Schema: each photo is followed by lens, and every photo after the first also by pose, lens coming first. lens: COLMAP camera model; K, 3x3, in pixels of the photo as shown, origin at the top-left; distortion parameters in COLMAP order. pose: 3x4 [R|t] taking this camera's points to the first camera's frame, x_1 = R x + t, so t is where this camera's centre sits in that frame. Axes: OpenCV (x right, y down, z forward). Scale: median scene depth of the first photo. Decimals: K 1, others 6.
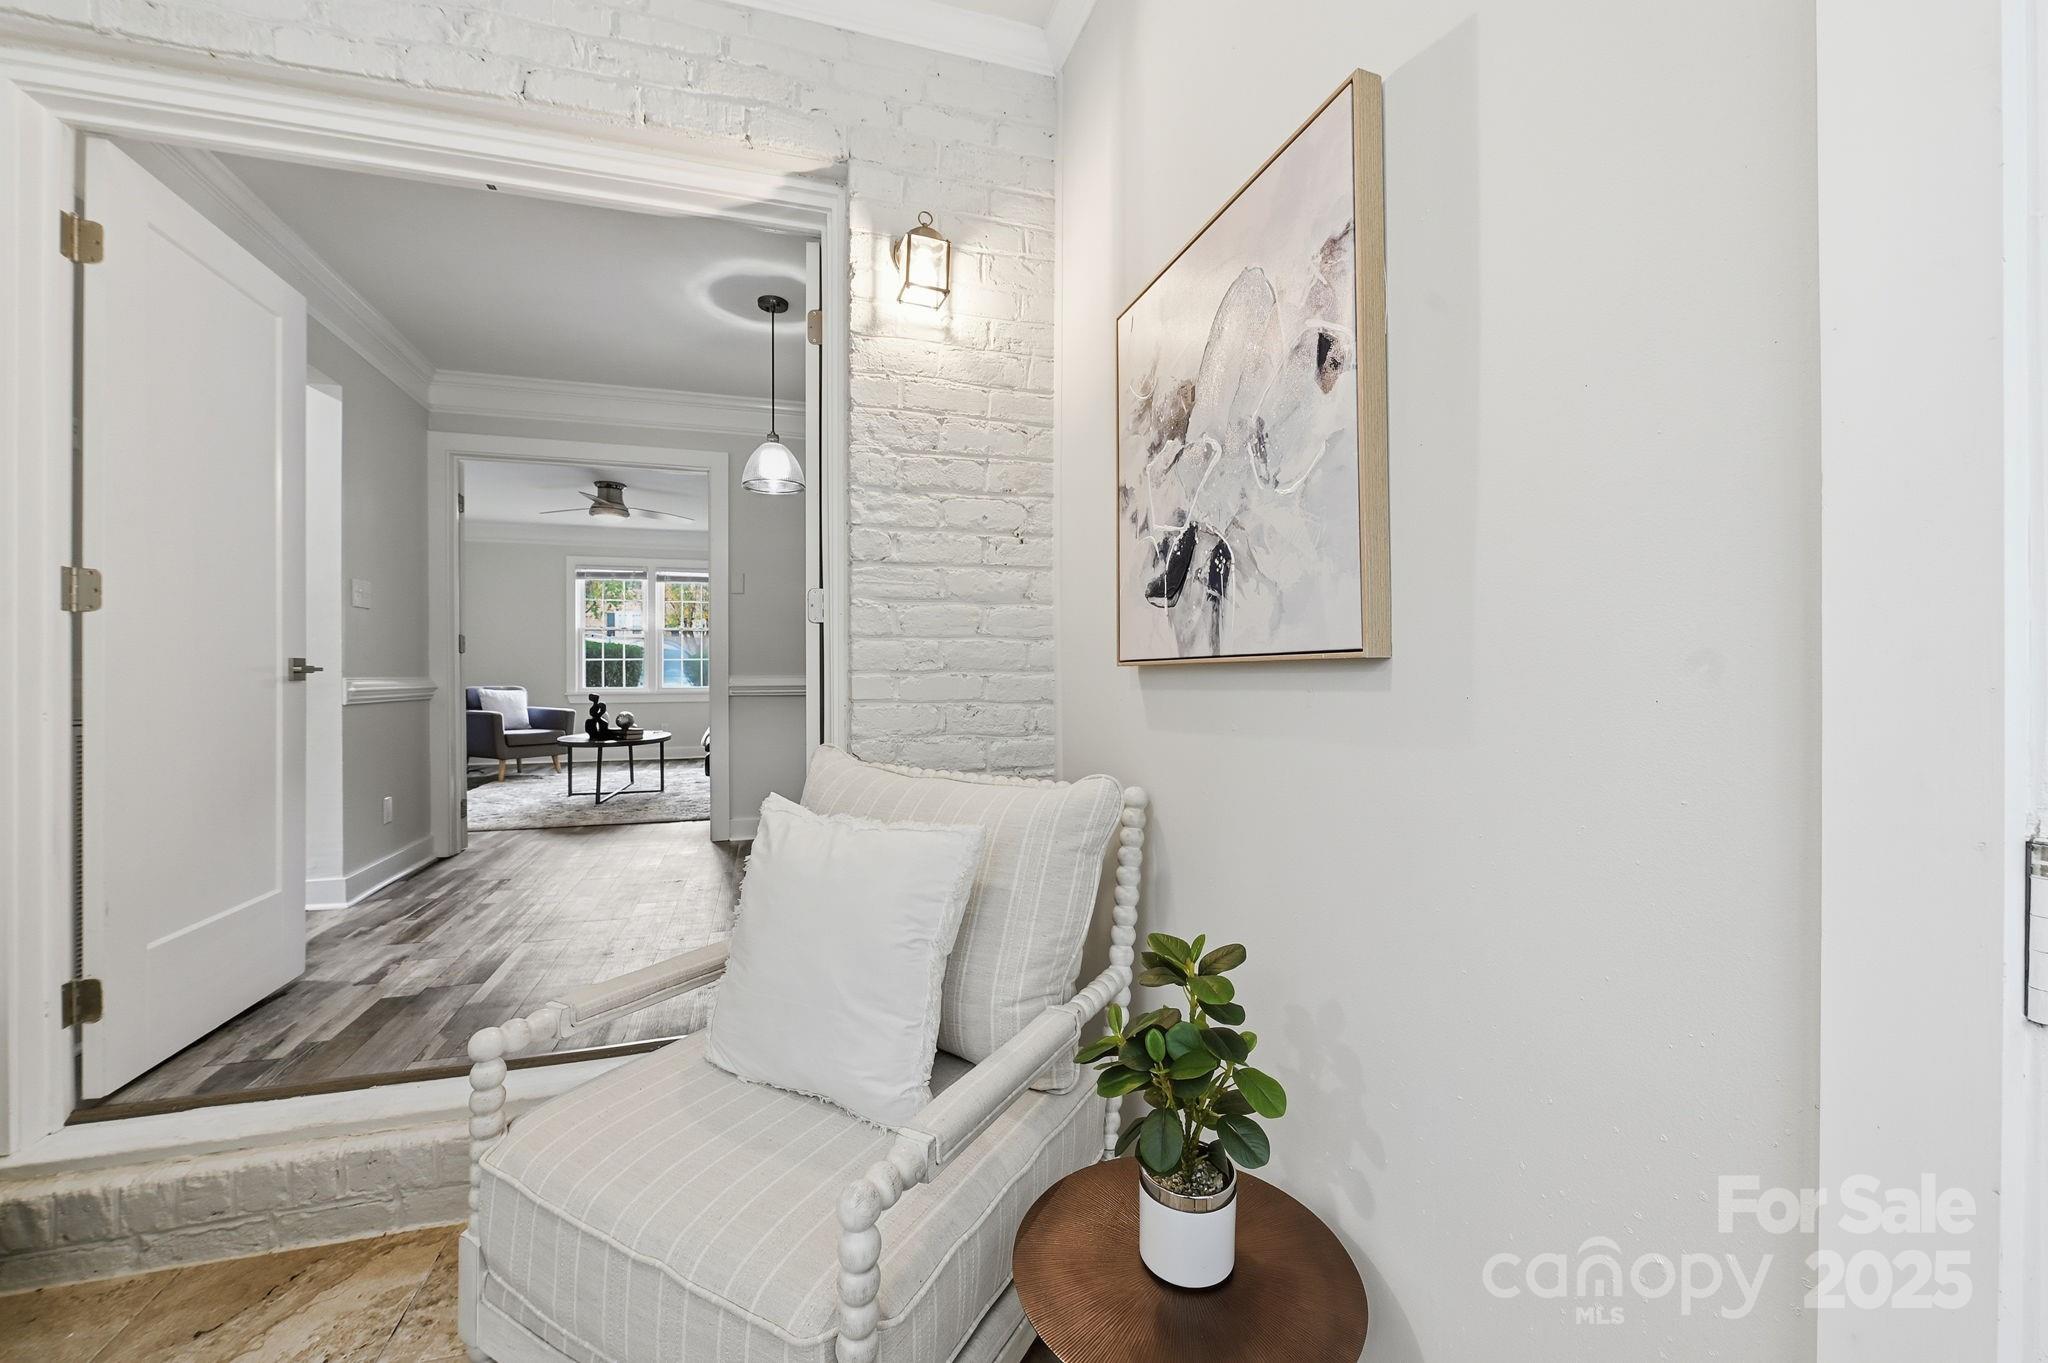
lens RADIAL K [[821.2, 0, 1031.1], [0, 821.2, 671.4], [0, 0, 1]] dist [-0.007290, -0.000525]
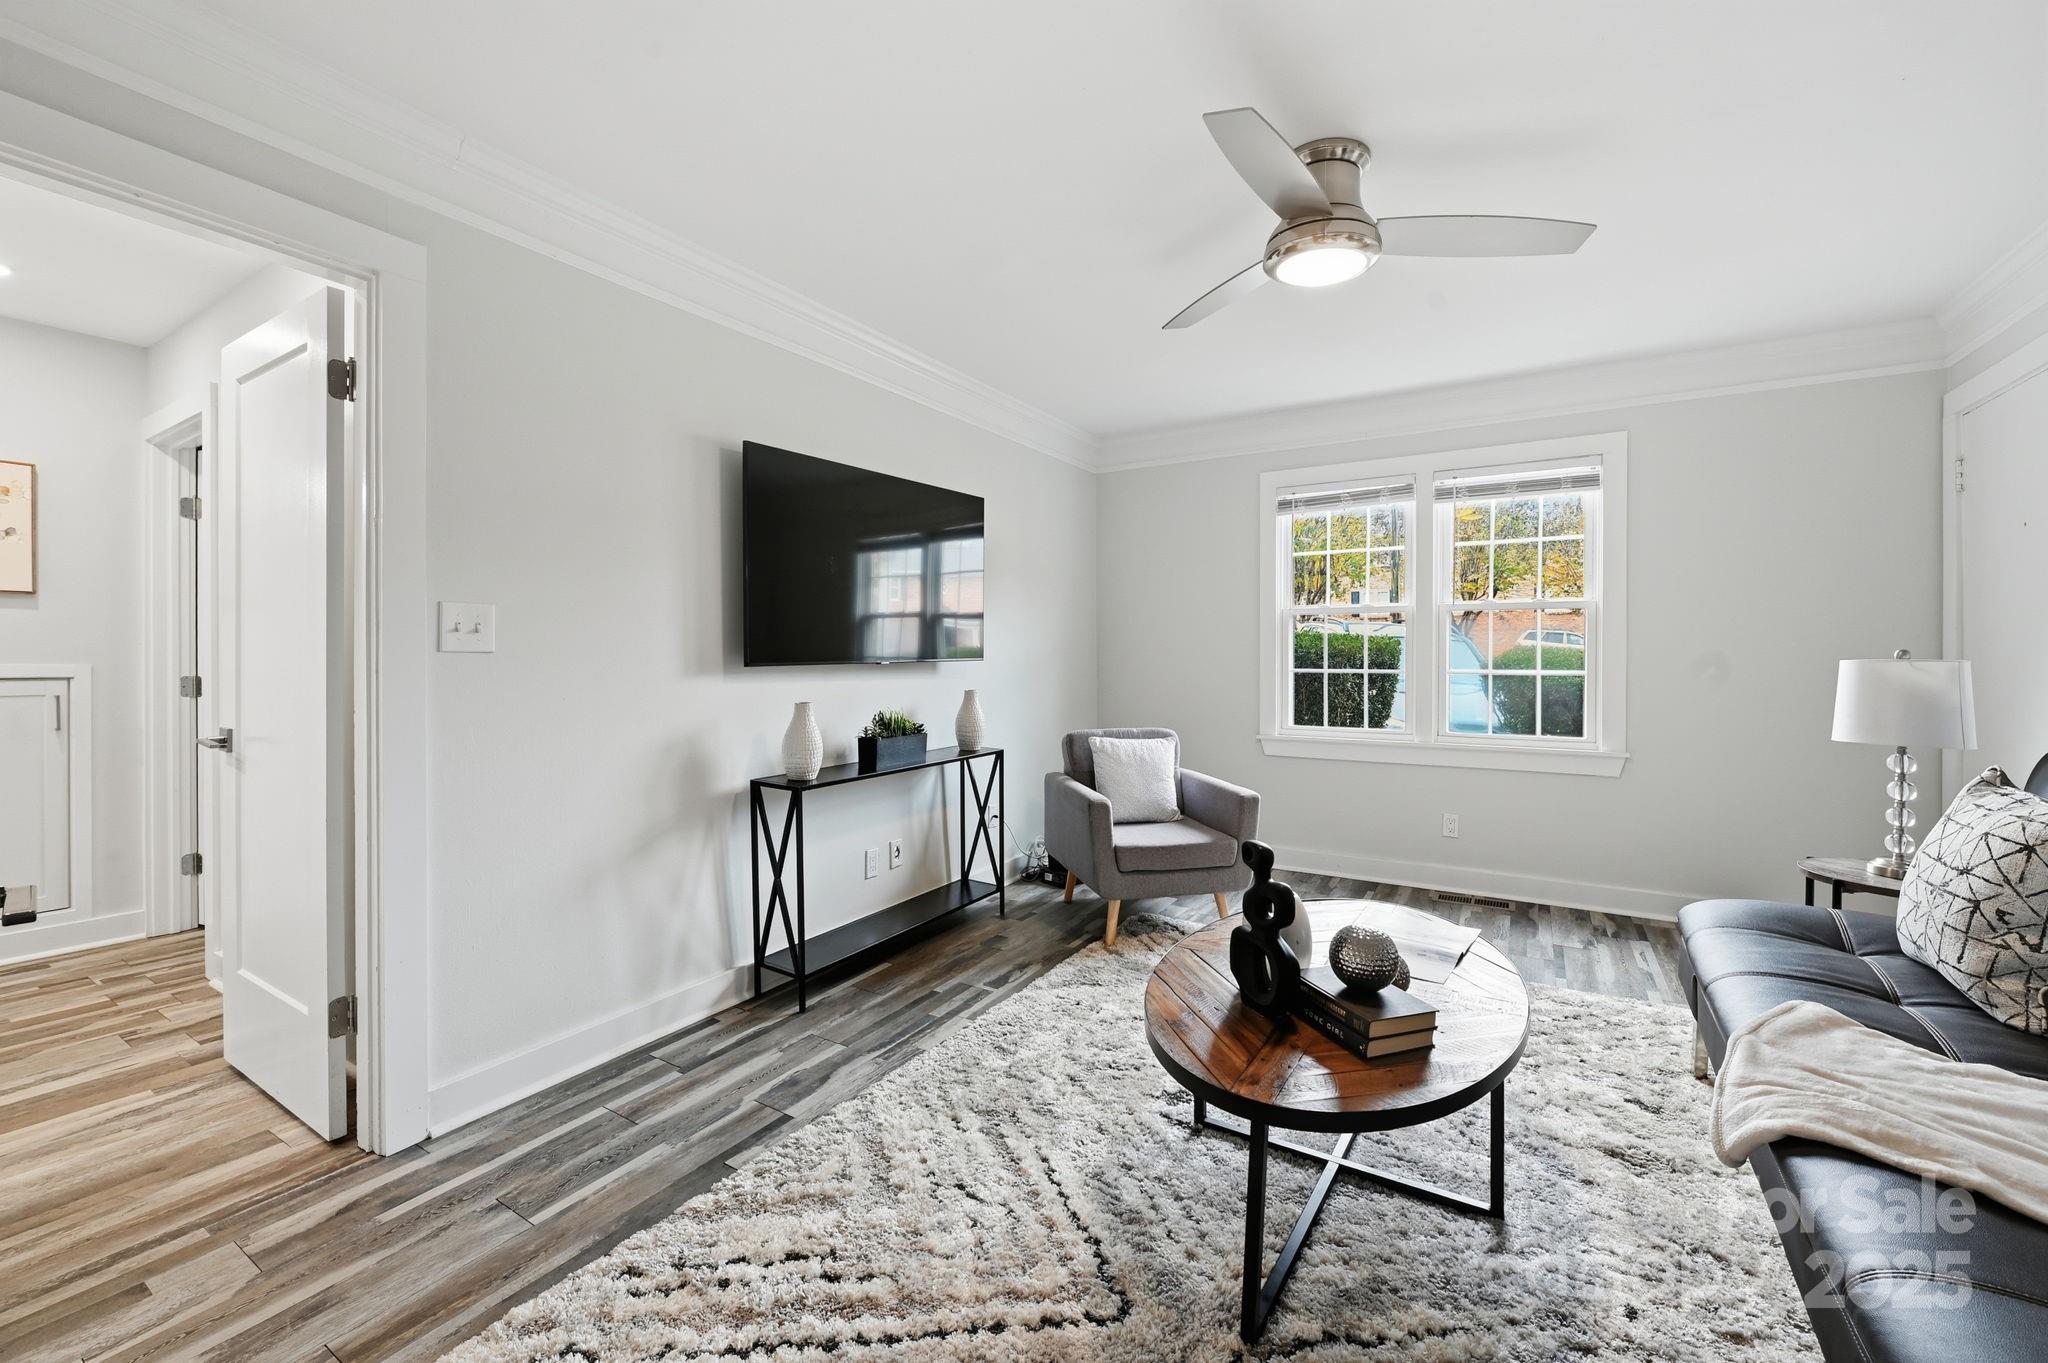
lens RADIAL K [[821.2, 0, 1031.1], [0, 821.2, 671.4], [0, 0, 1]] dist [-0.007290, -0.000525]
pose [[0.659722, 0.019146, -0.751266, -0.268517], [0.002759, 0.999607, 0.027897, -0.029420], [0.751504, -0.020477, 0.659410, 0.543375]]
